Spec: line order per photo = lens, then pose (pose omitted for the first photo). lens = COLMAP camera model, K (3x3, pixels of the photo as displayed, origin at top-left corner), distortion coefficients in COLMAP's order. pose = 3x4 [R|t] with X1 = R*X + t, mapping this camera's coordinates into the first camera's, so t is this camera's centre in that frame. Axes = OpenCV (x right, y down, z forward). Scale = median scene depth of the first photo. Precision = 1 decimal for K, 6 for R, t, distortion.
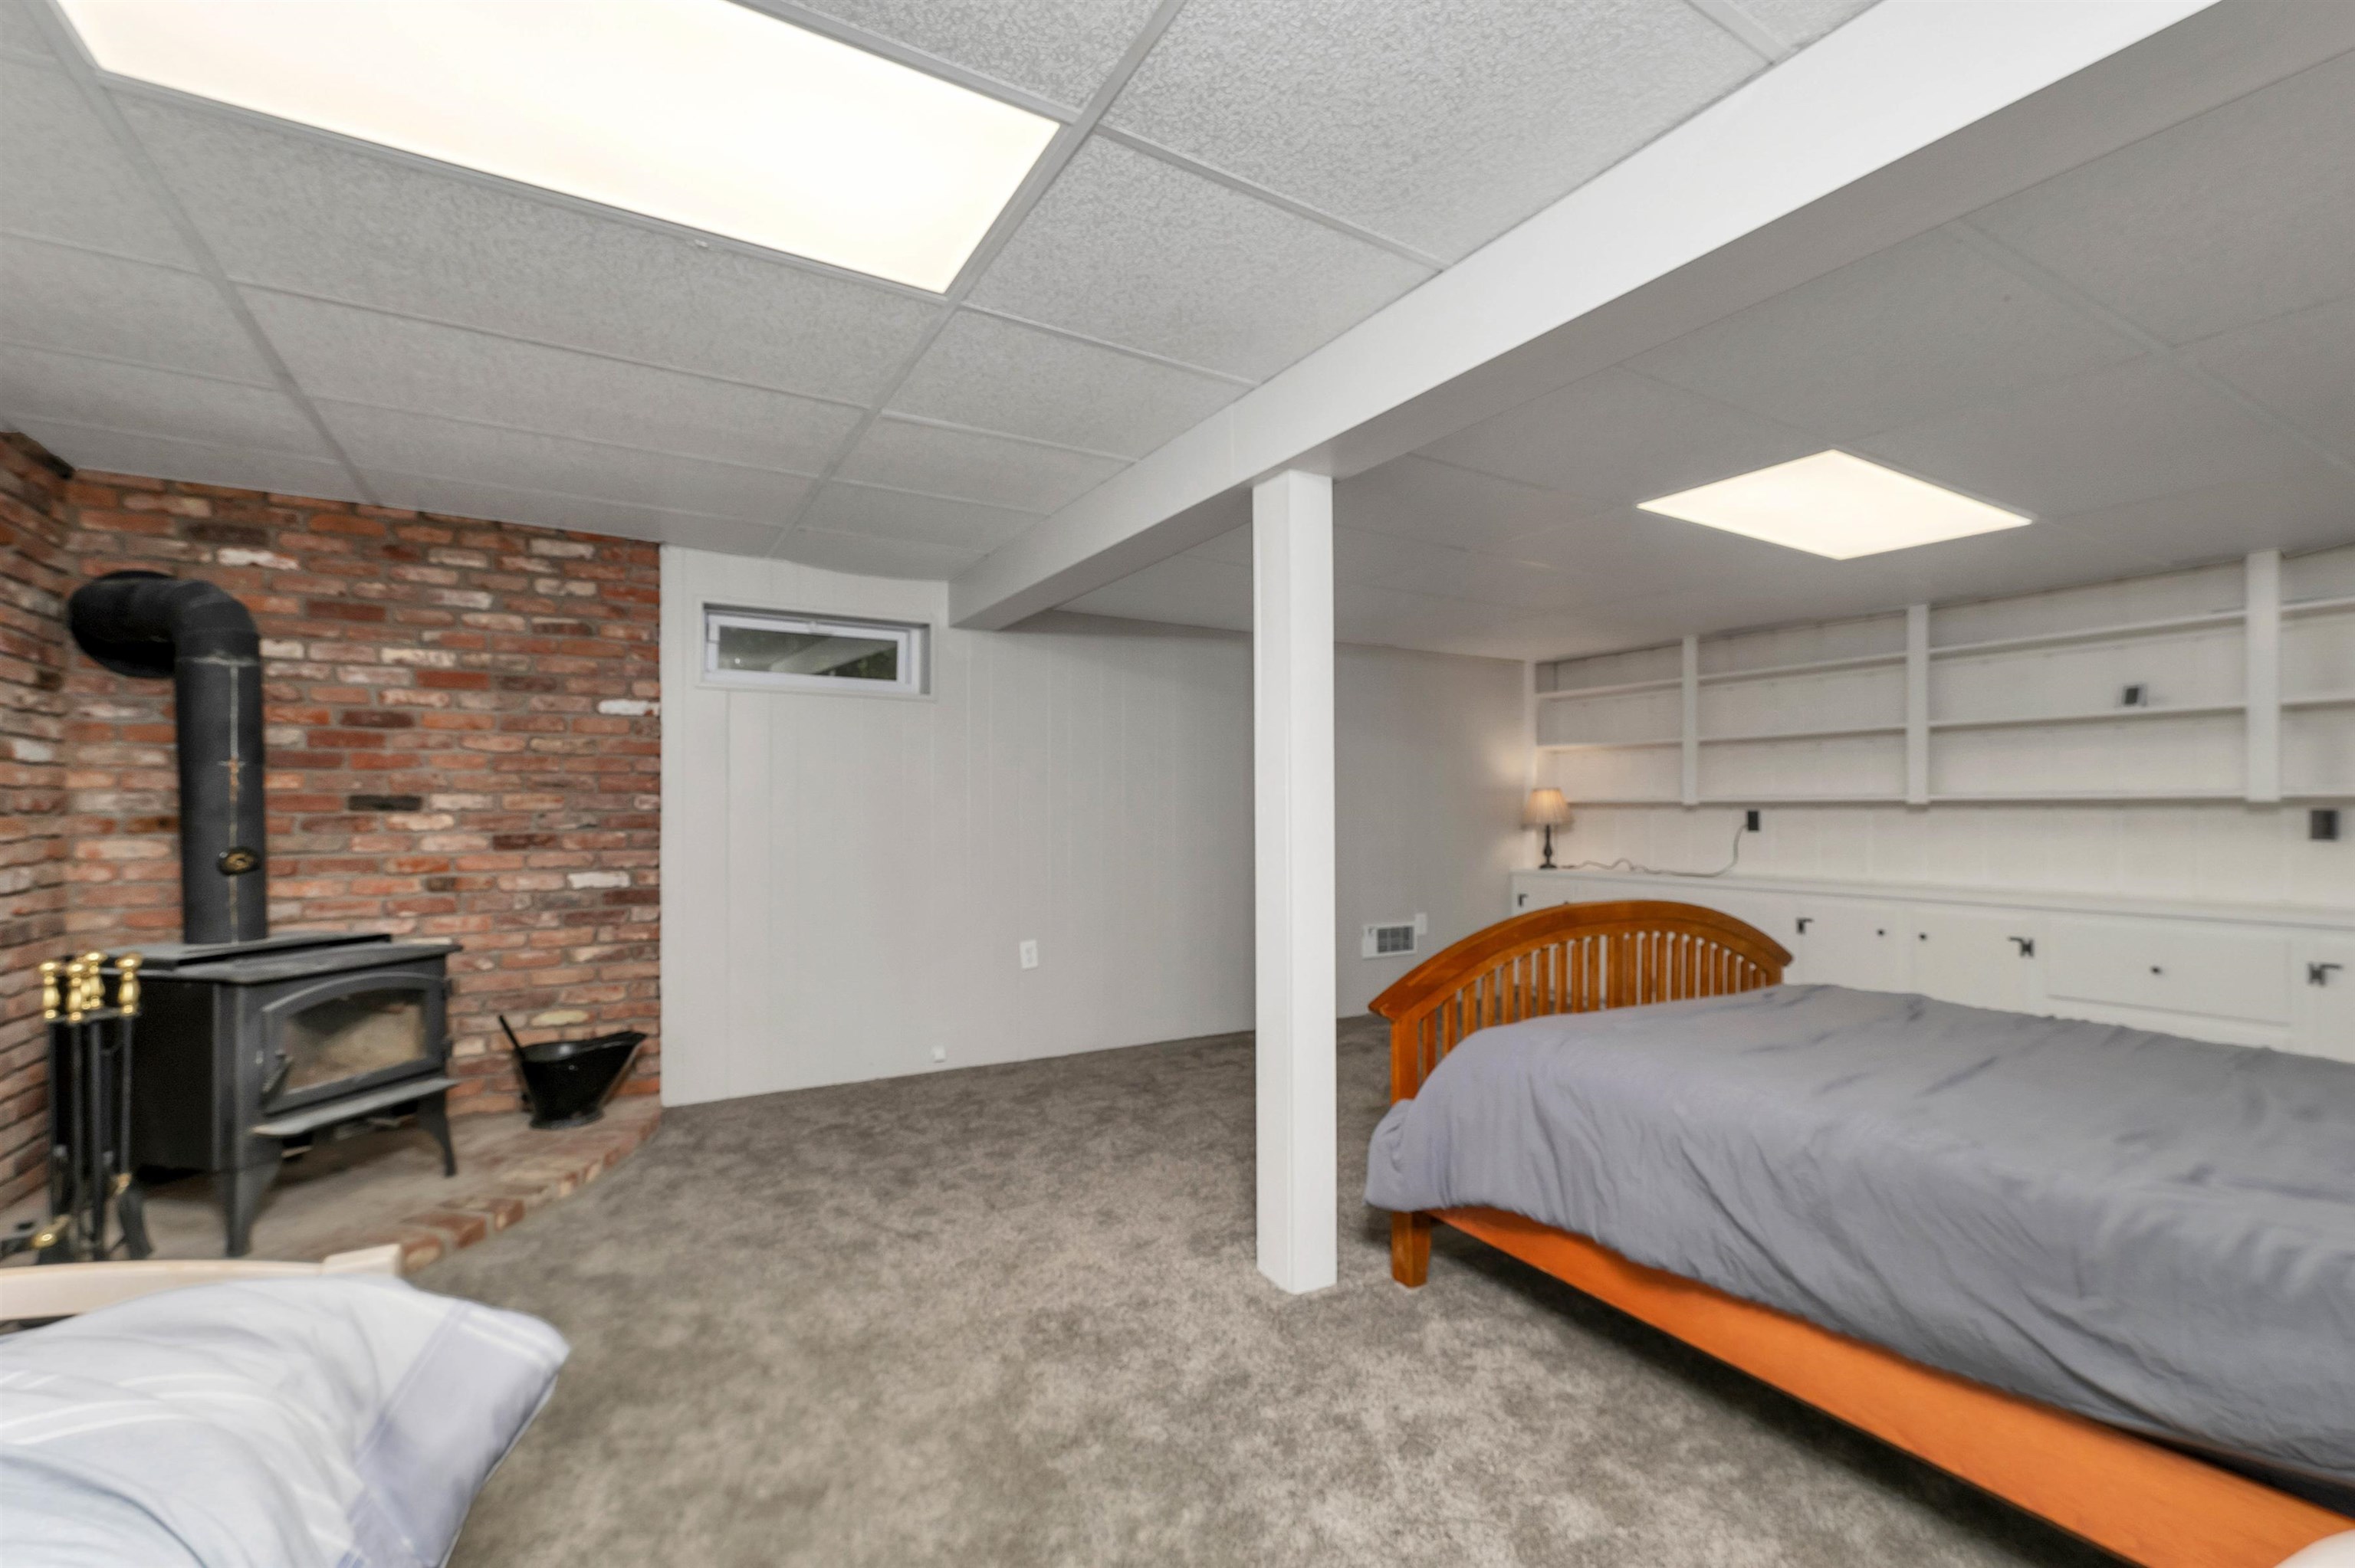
lens RADIAL K [[1008.0, 0, 1178.1], [0, 1008.0, 810.0], [0, 0, 1]] dist [-0.001321, -0.000377]
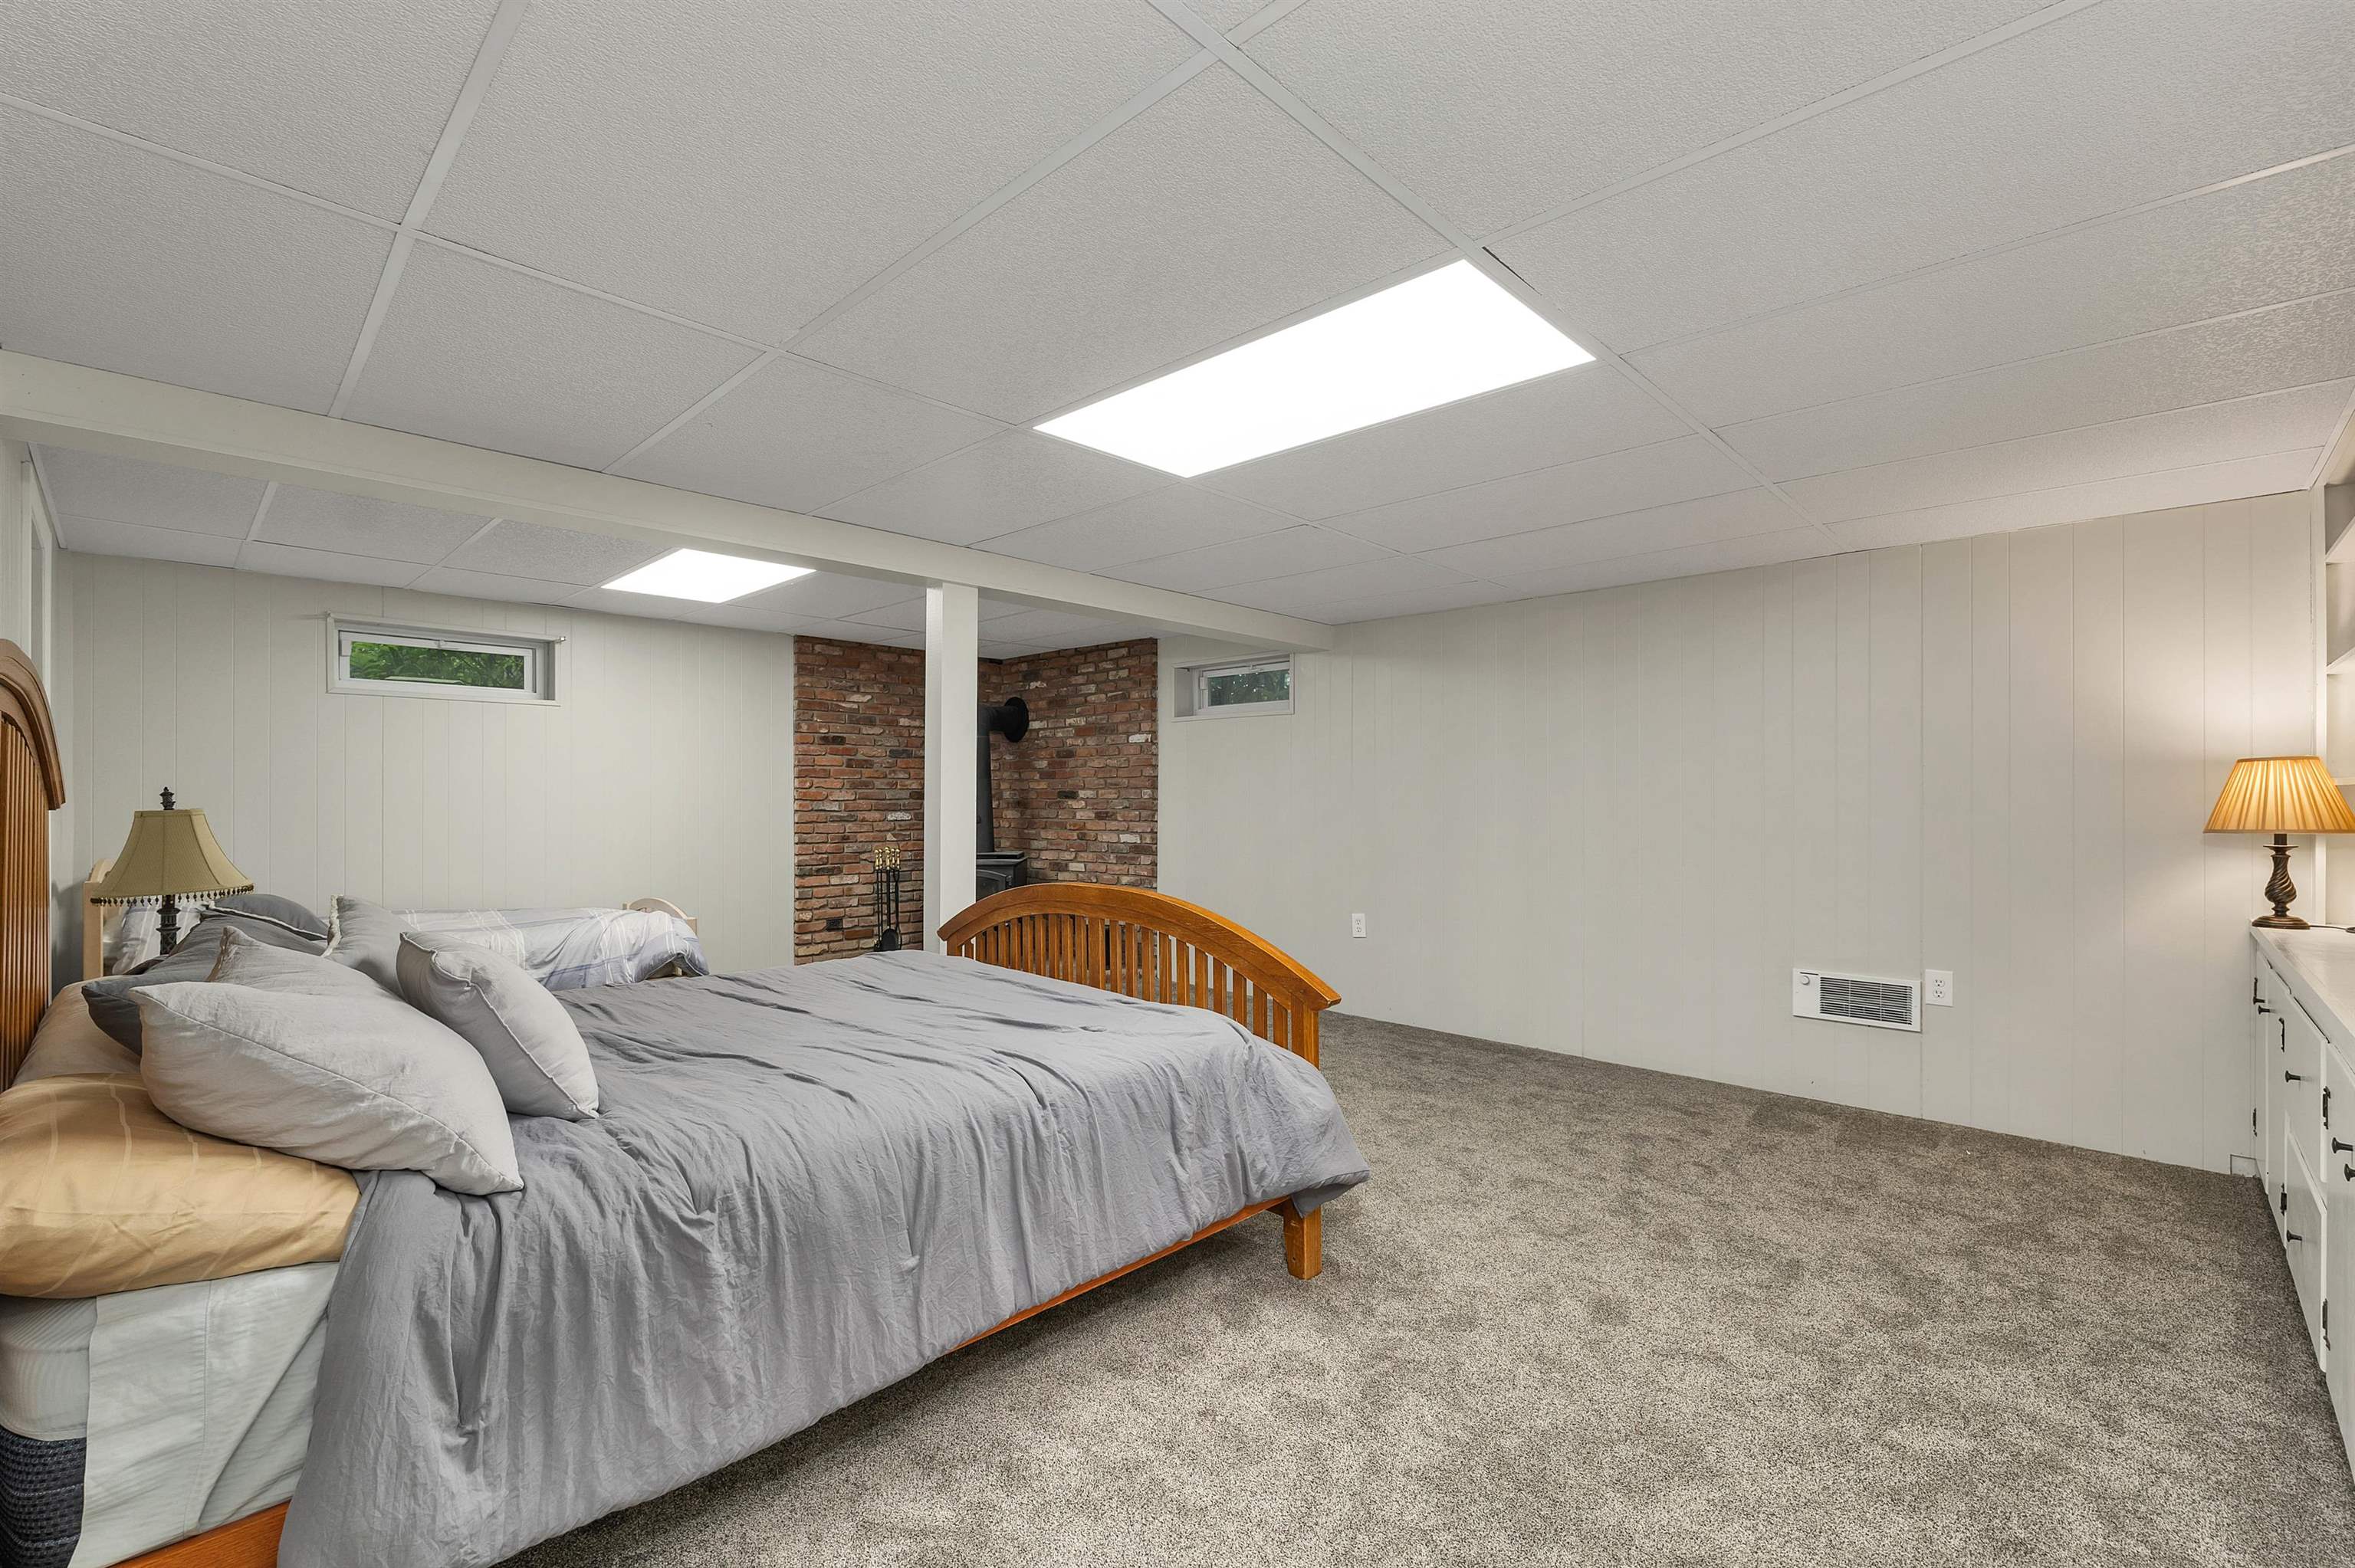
lens RADIAL K [[1008.0, 0, 1178.1], [0, 1008.0, 810.0], [0, 0, 1]] dist [-0.001321, -0.000377]
pose [[0.258701, 0.013875, -0.965858, 1.164382], [-0.001154, 0.999901, 0.014055, -0.004697], [0.965957, -0.002521, 0.258691, 0.643489]]
